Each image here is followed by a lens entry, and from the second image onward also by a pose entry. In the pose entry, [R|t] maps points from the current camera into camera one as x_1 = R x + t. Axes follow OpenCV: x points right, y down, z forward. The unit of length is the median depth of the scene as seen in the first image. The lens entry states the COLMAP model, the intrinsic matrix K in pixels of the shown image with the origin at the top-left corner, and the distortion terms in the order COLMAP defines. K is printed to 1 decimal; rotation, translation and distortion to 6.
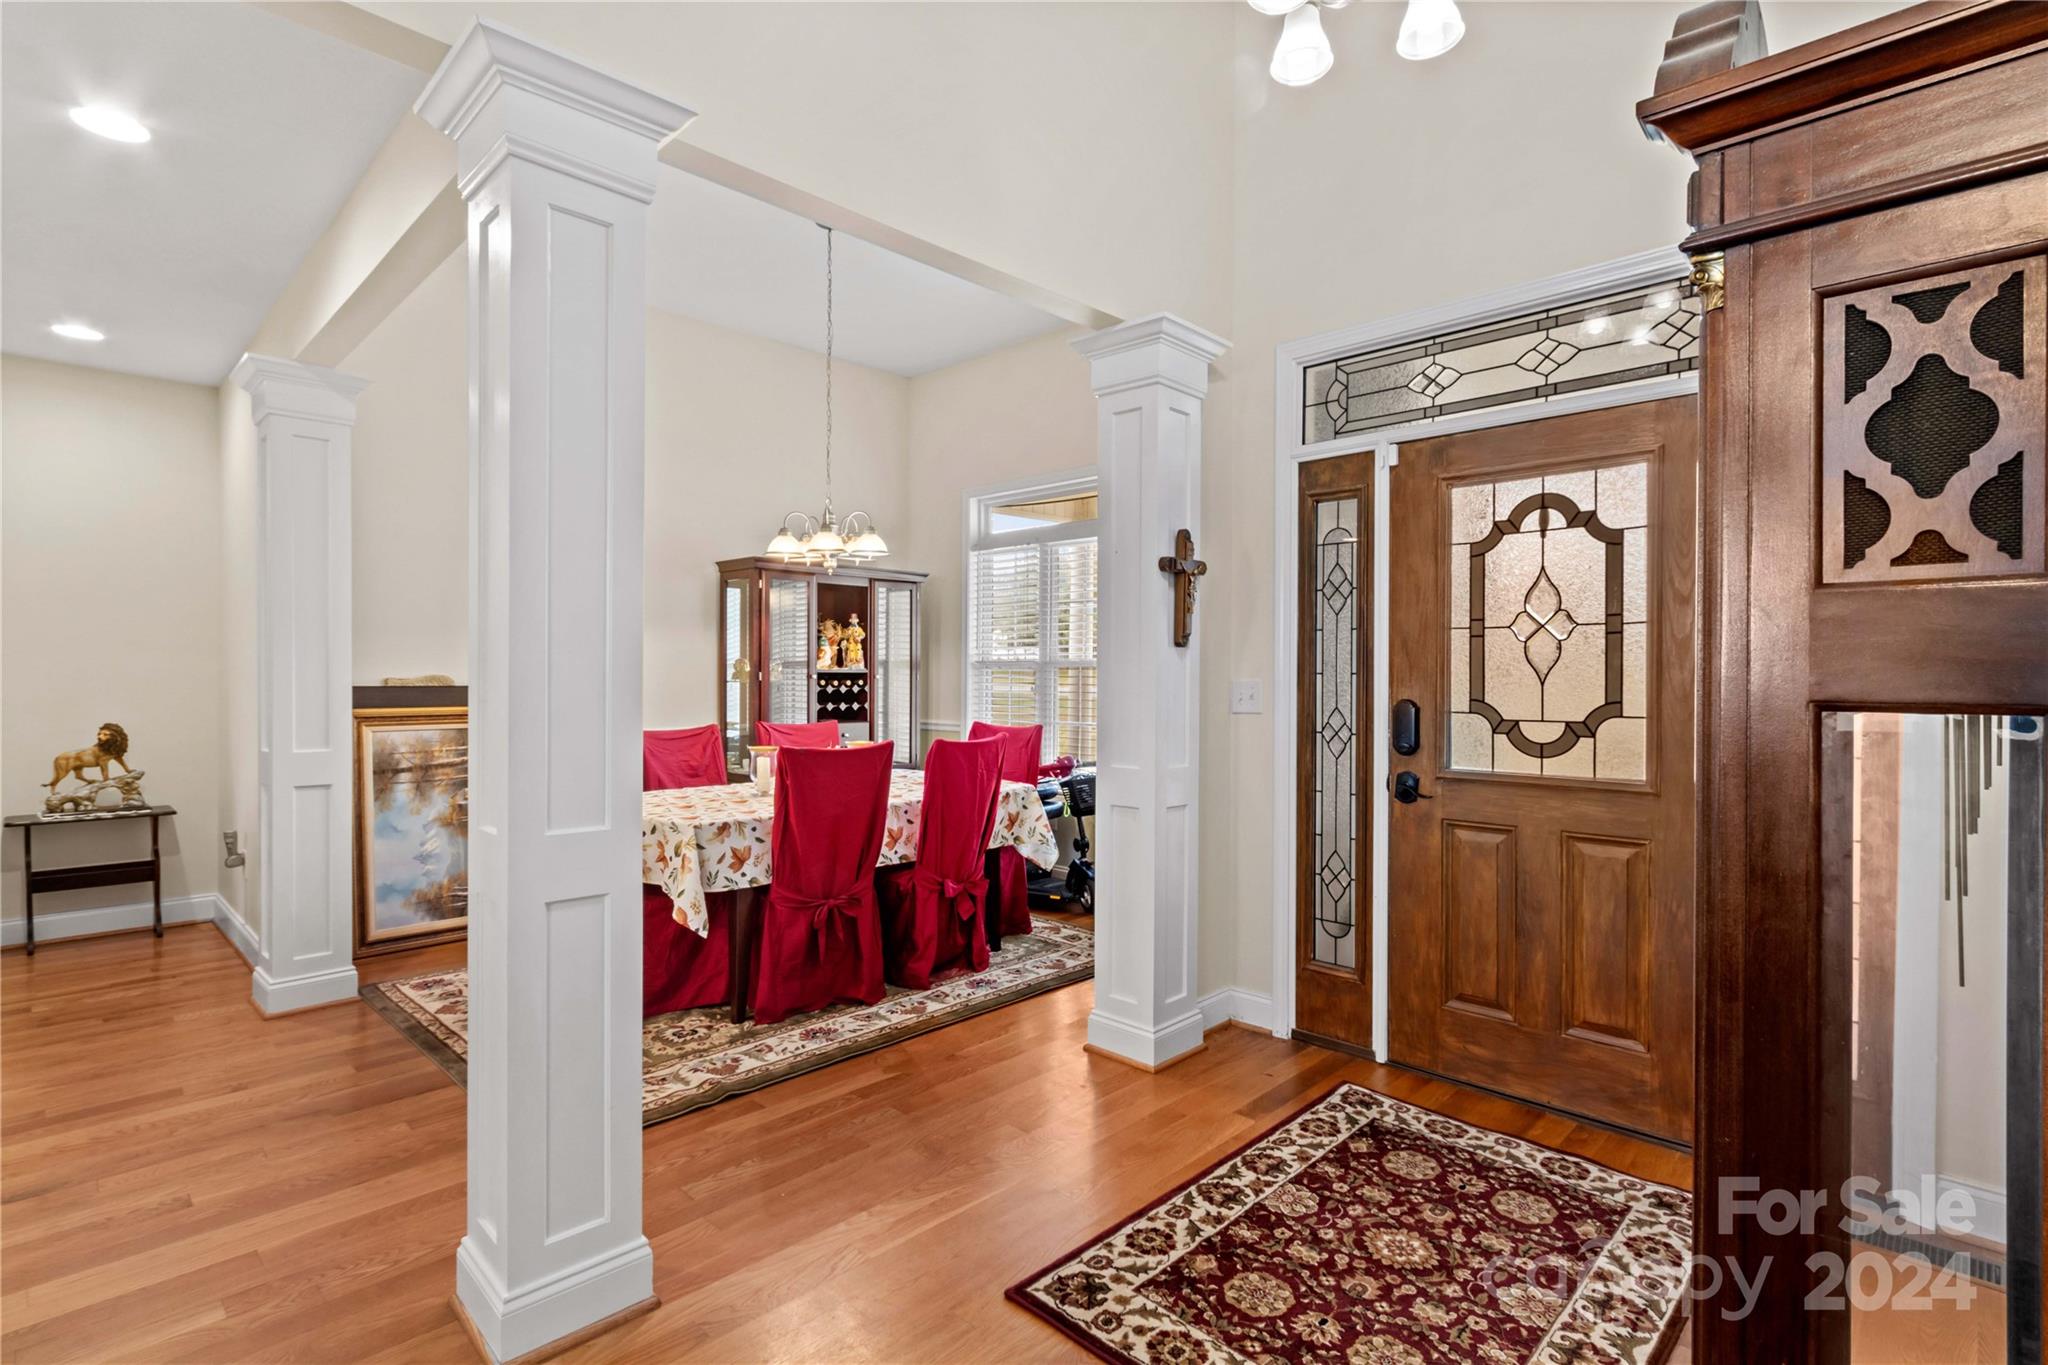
lens RADIAL K [[981.5, 0, 1024.8], [0, 981.5, 675.6], [0, 0, 1]] dist [0.014389, -0.000136]
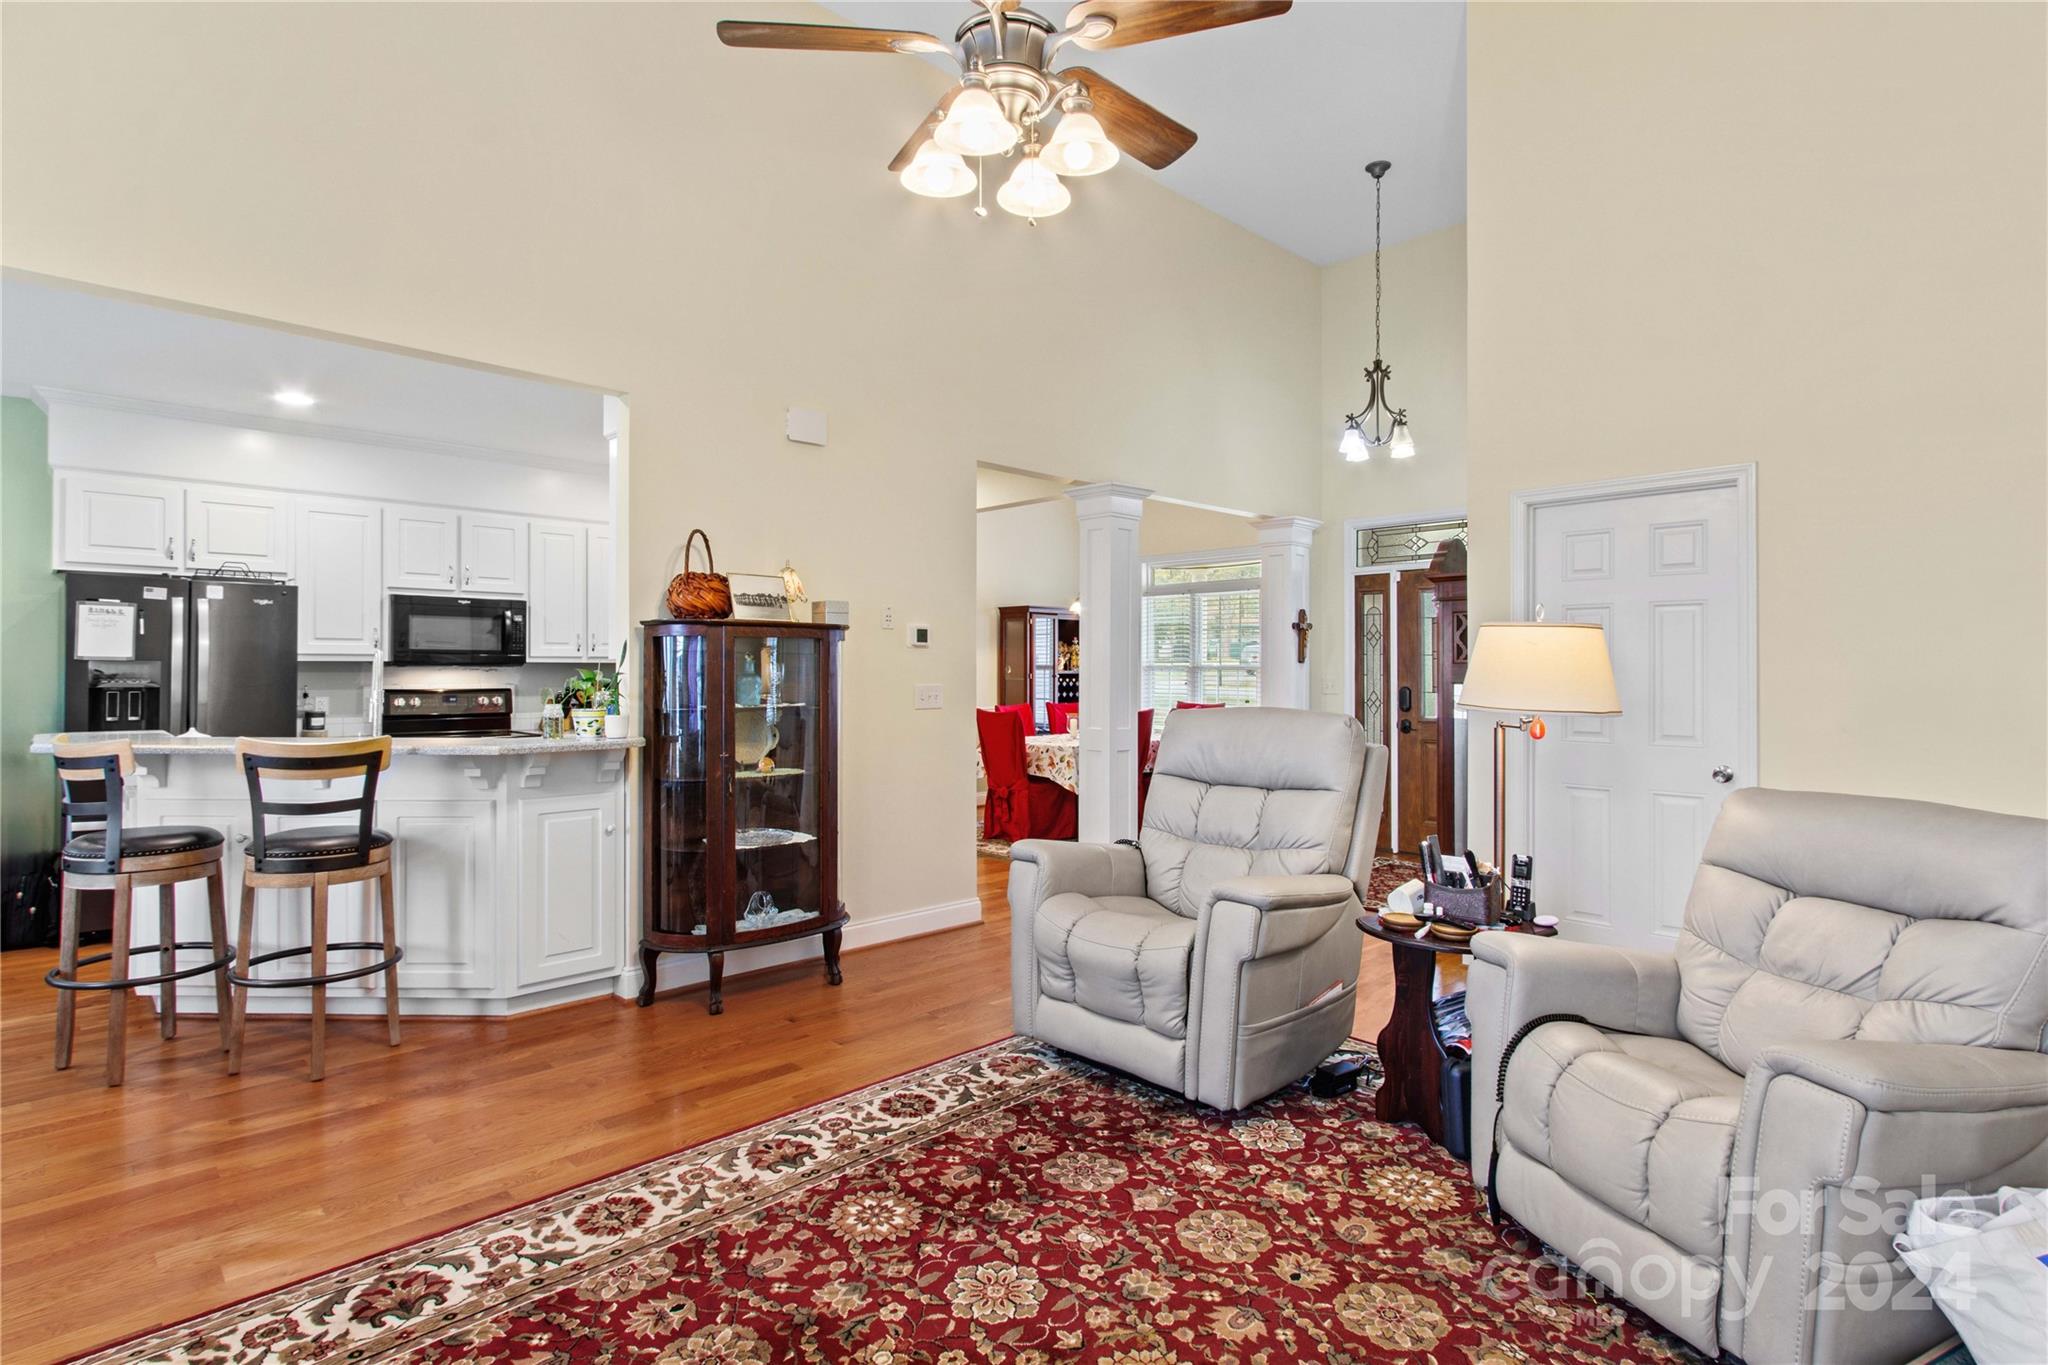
lens RADIAL K [[1031.6, 0, 1025.3], [0, 1031.6, 661.7], [0, 0, 1]] dist [0.011204, -0.000144]
pose [[0.999619, -0.005843, -0.026981, -0.413181], [0.005613, 0.999947, -0.008592, -0.017031], [0.027030, 0.008437, 0.999599, -1.378520]]
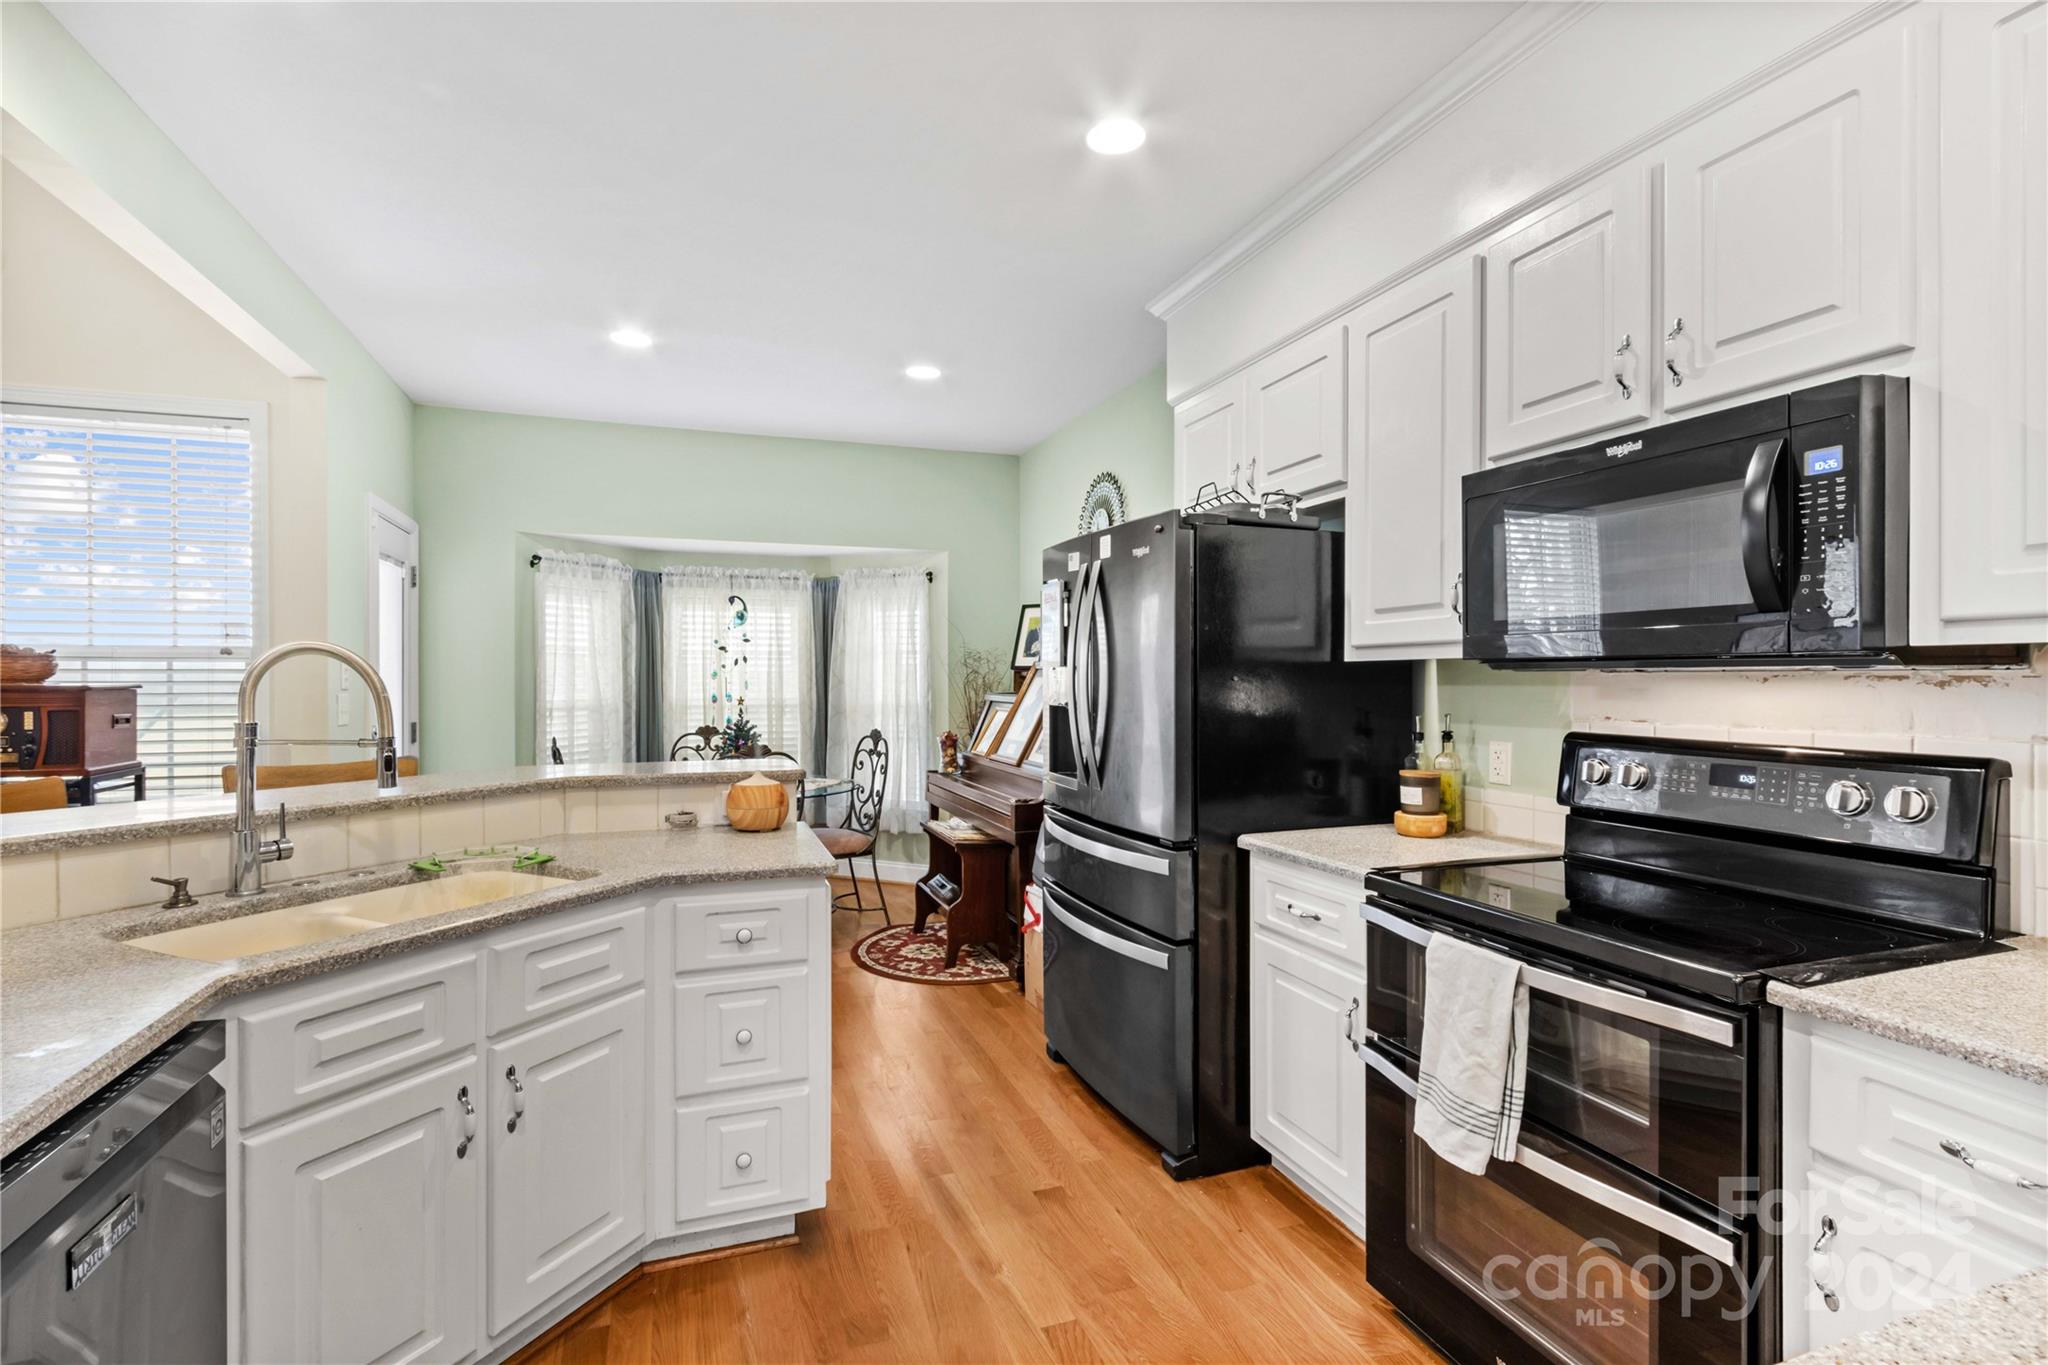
lens RADIAL K [[981.5, 0, 1024.8], [0, 981.5, 675.6], [0, 0, 1]] dist [0.014389, -0.000136]
pose [[-0.429664, -0.006525, -0.902965, -0.928224], [-0.001318, 0.999977, -0.006599, -0.022014], [0.902988, -0.001645, -0.429663, 0.645100]]
